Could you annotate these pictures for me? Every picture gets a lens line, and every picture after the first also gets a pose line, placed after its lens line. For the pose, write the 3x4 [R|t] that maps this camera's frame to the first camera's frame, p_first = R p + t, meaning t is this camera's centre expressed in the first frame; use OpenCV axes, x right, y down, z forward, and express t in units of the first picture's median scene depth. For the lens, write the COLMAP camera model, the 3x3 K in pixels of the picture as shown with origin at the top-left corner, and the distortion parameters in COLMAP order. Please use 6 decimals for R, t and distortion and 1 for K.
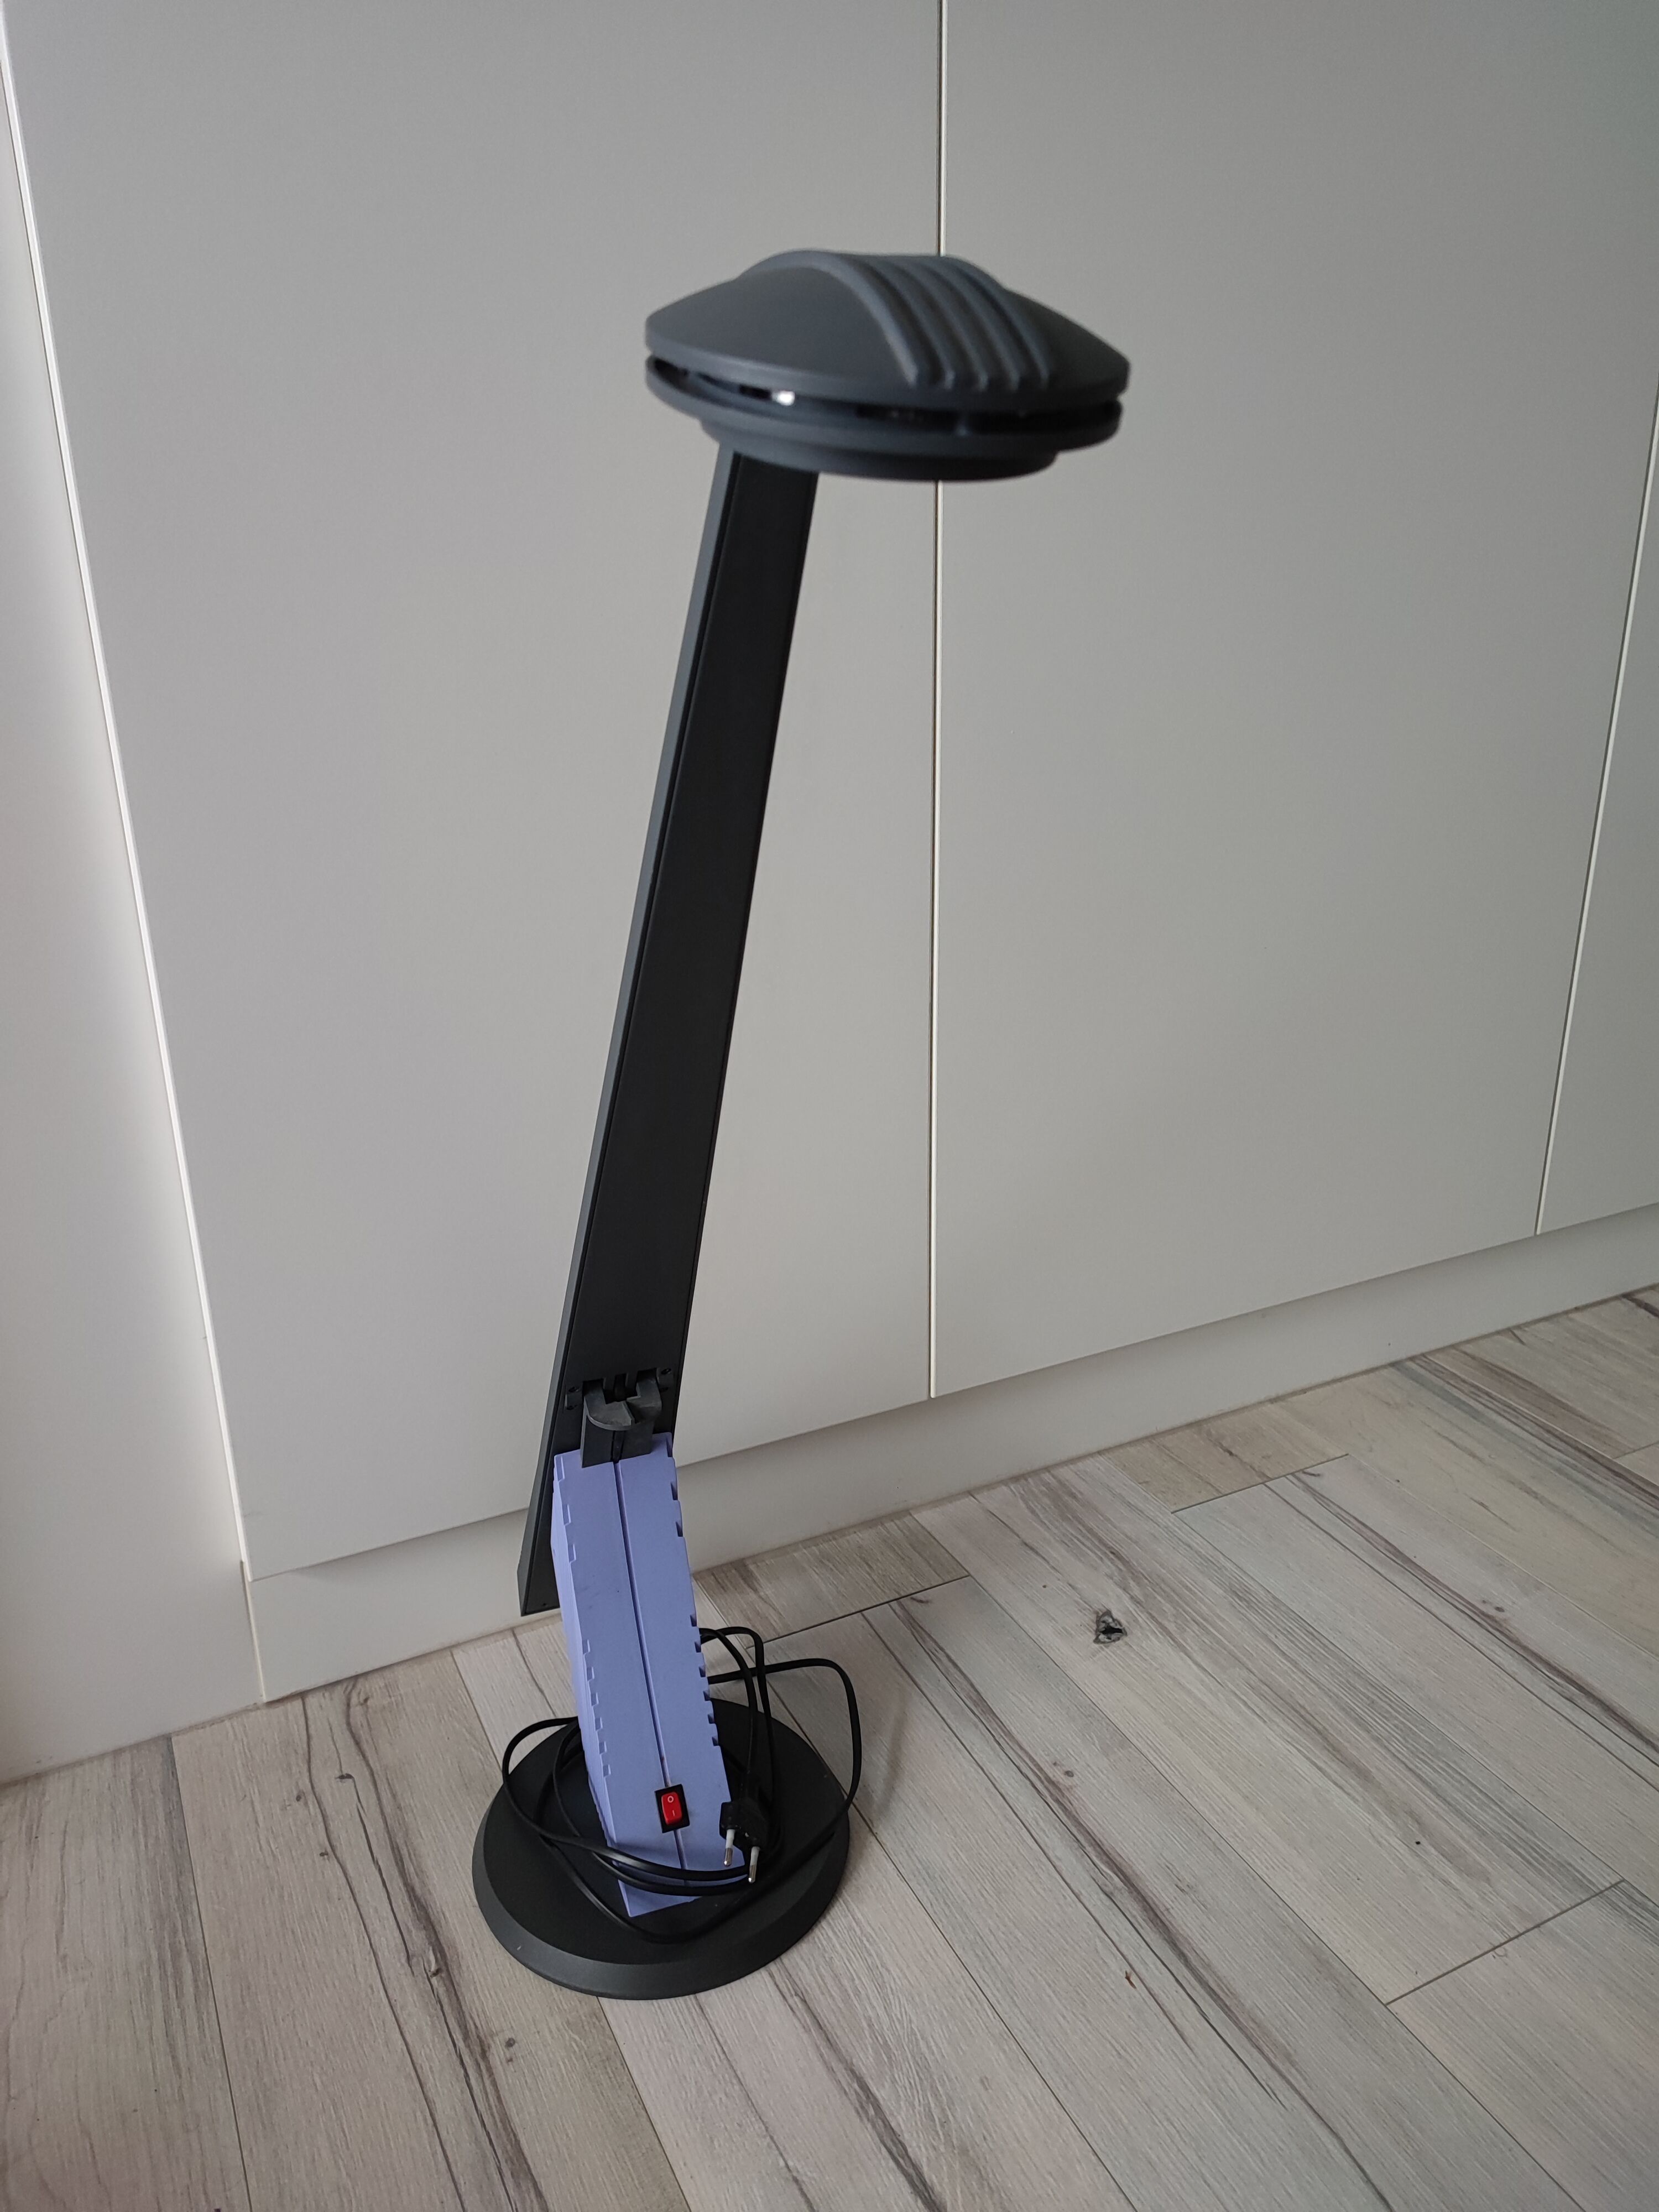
lens RADIAL K [[1649.5, 0, 826.2], [0, 1649.5, 1104.8], [0, 0, 1]] dist [0.012789, -0.035867]
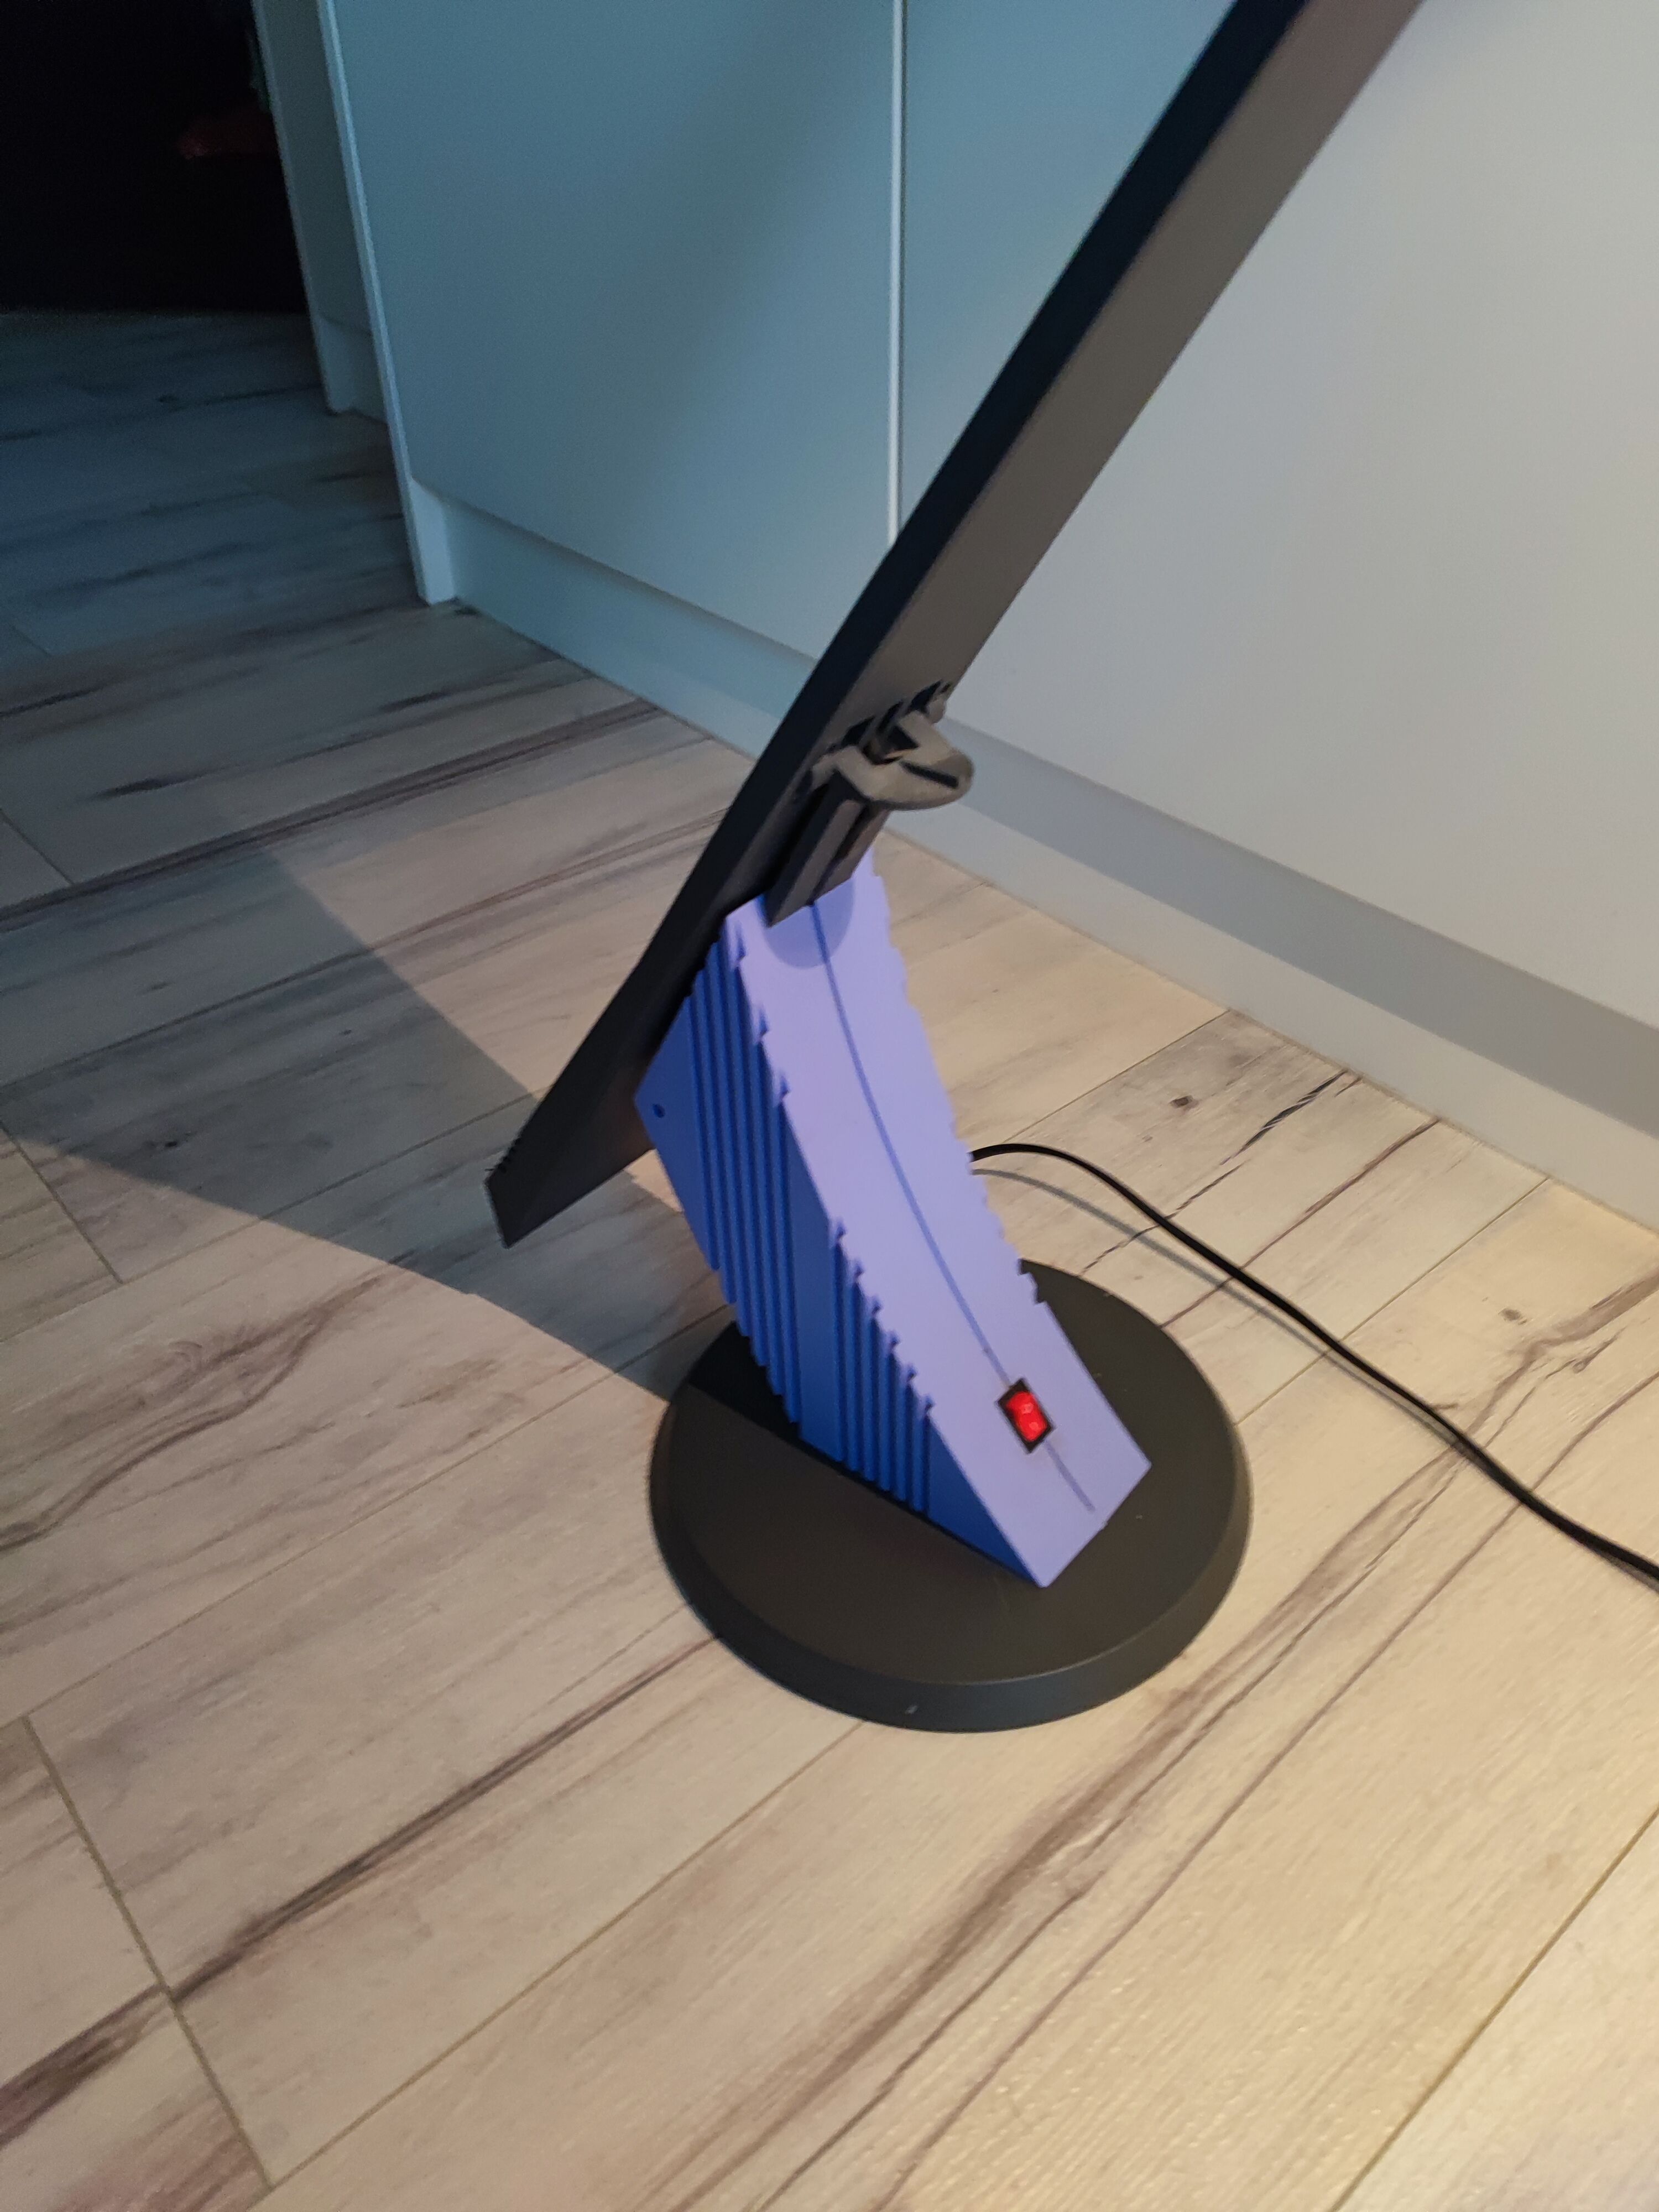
lens RADIAL K [[1612.9, 0, 817.2], [0, 1612.9, 1126.2], [0, 0, 1]] dist [0.039439, -0.058394]
pose [[-0.246224, -0.568485, 0.784983, -0.461895], [0.366998, 0.694924, 0.618379, -0.018103], [-0.897043, 0.440347, 0.037525, 0.860546]]
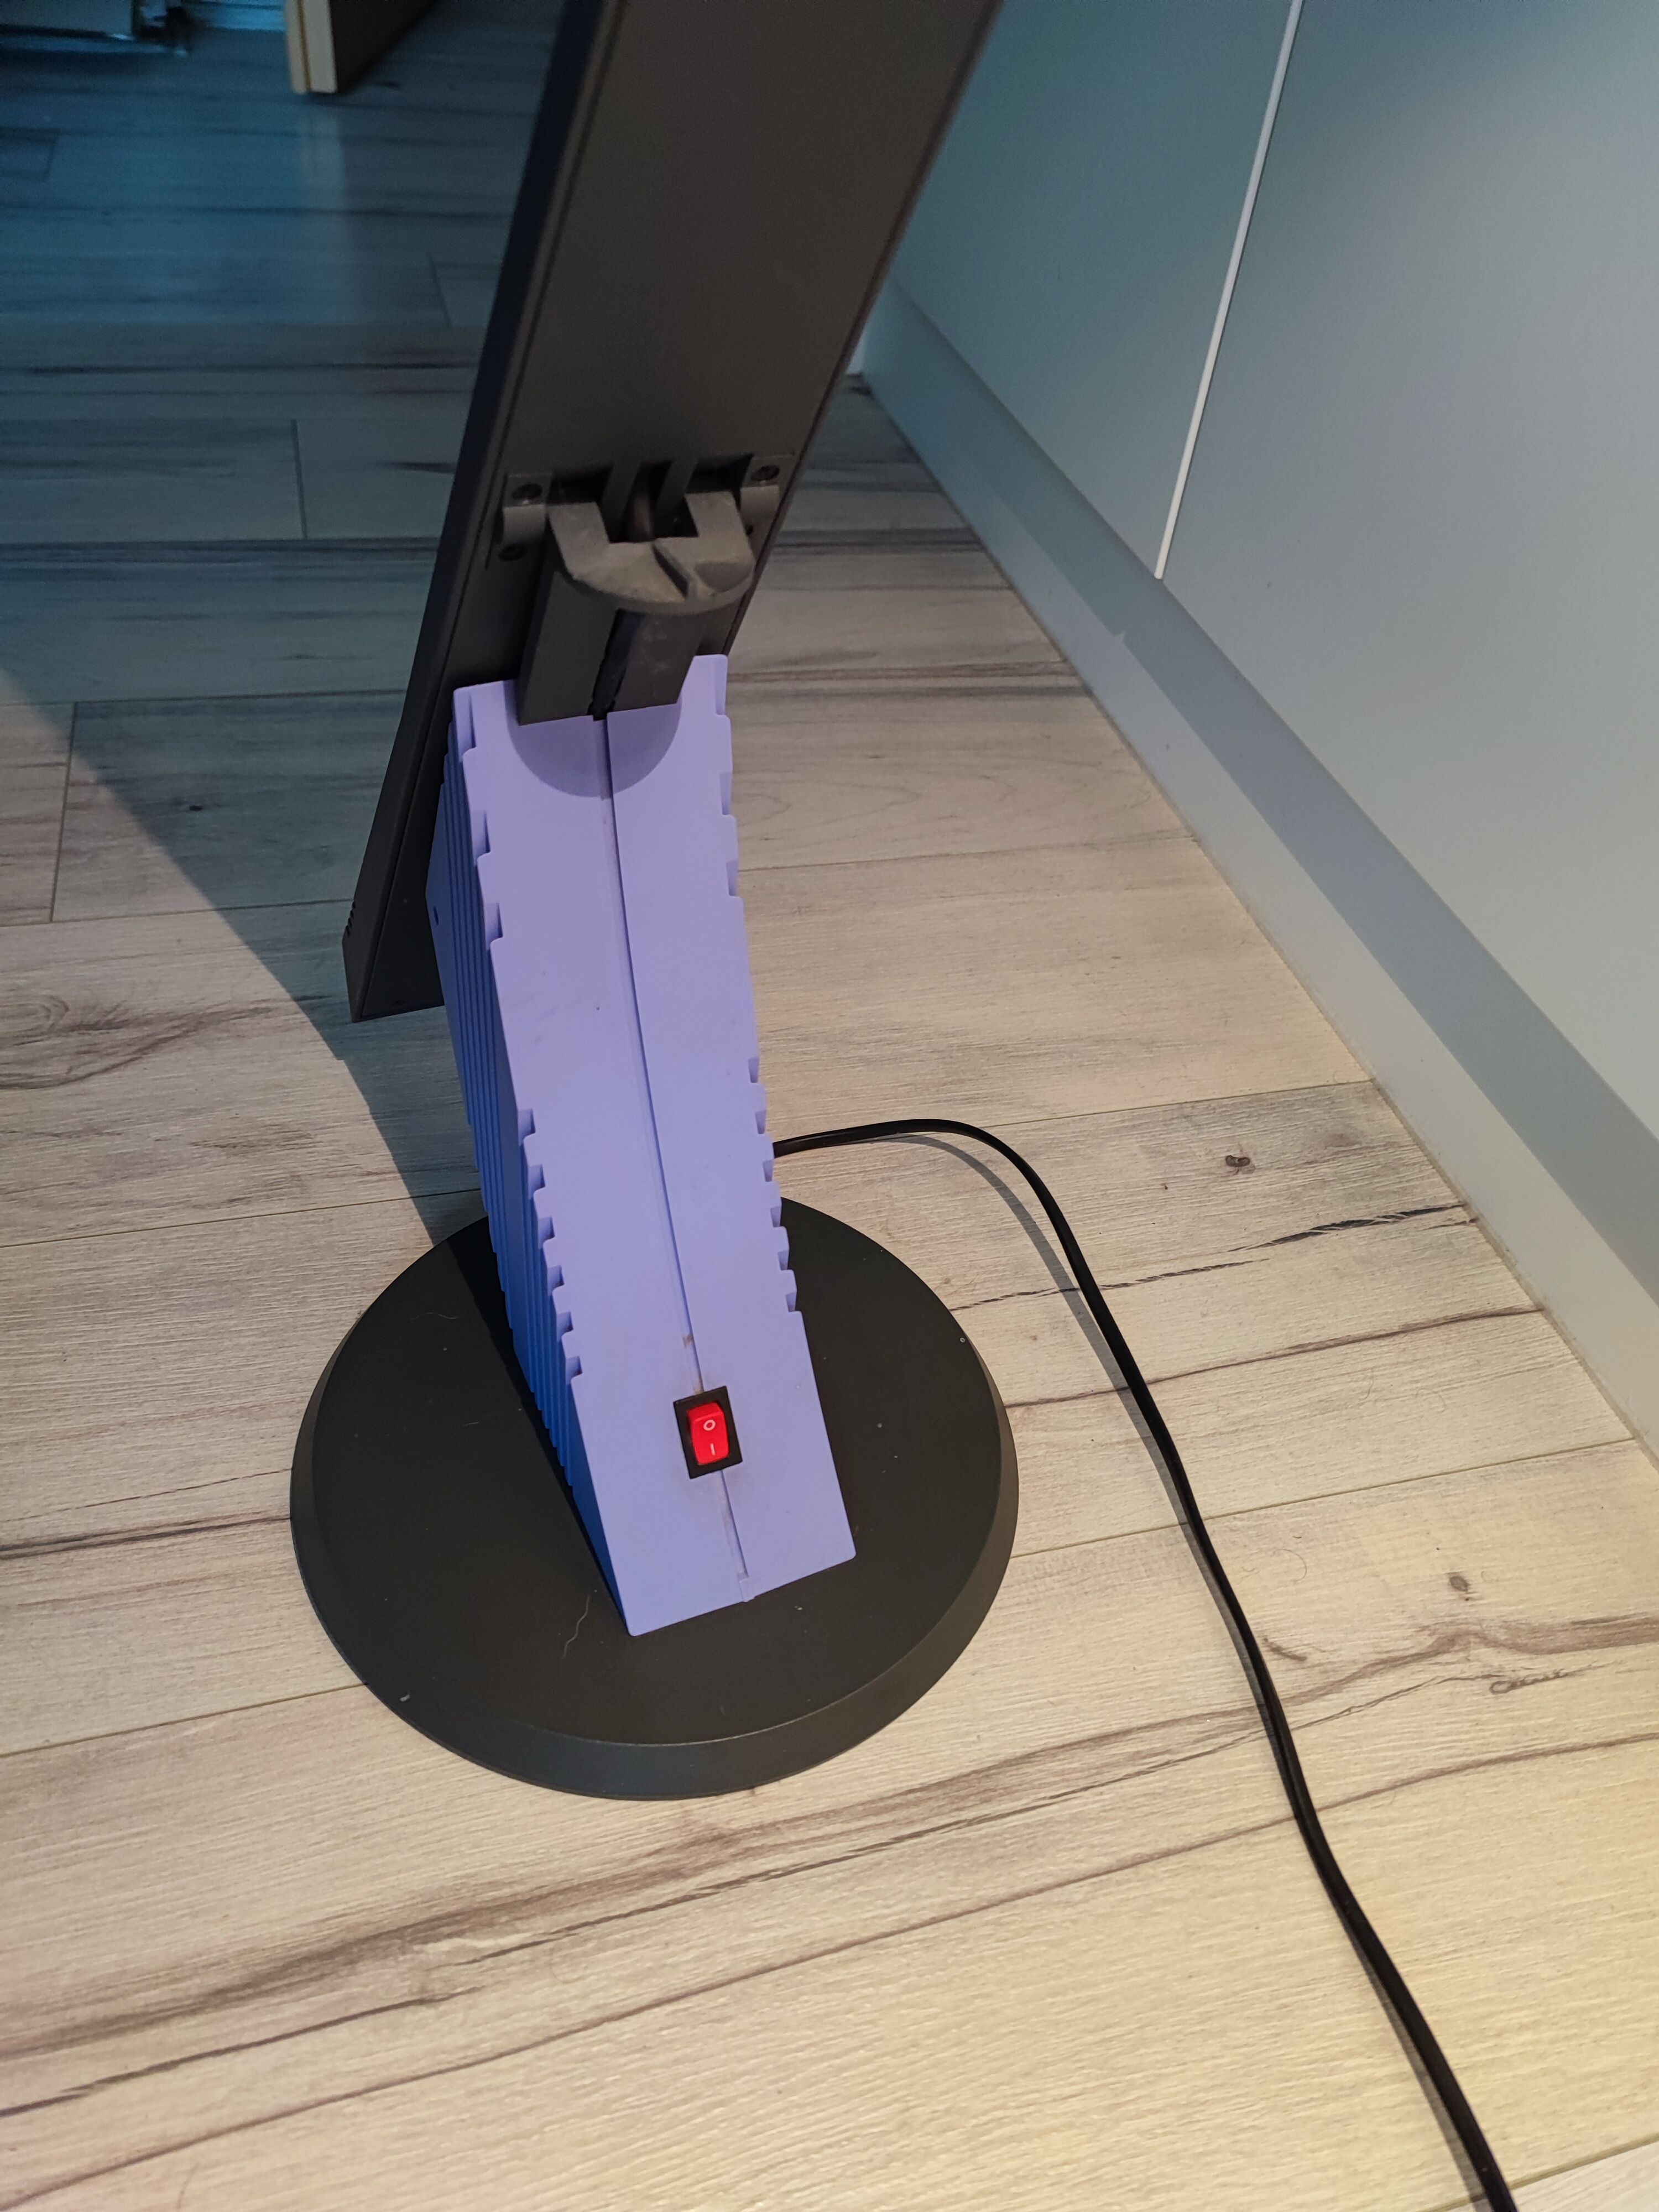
lens RADIAL K [[1612.9, 0, 818.9], [0, 1612.9, 1108.4], [0, 0, 1]] dist [0.039439, -0.058394]
pose [[0.187548, -0.632260, 0.751713, -0.370952], [0.255757, 0.770329, 0.584108, 0.101187], [-0.948374, 0.082708, 0.306178, 0.683593]]
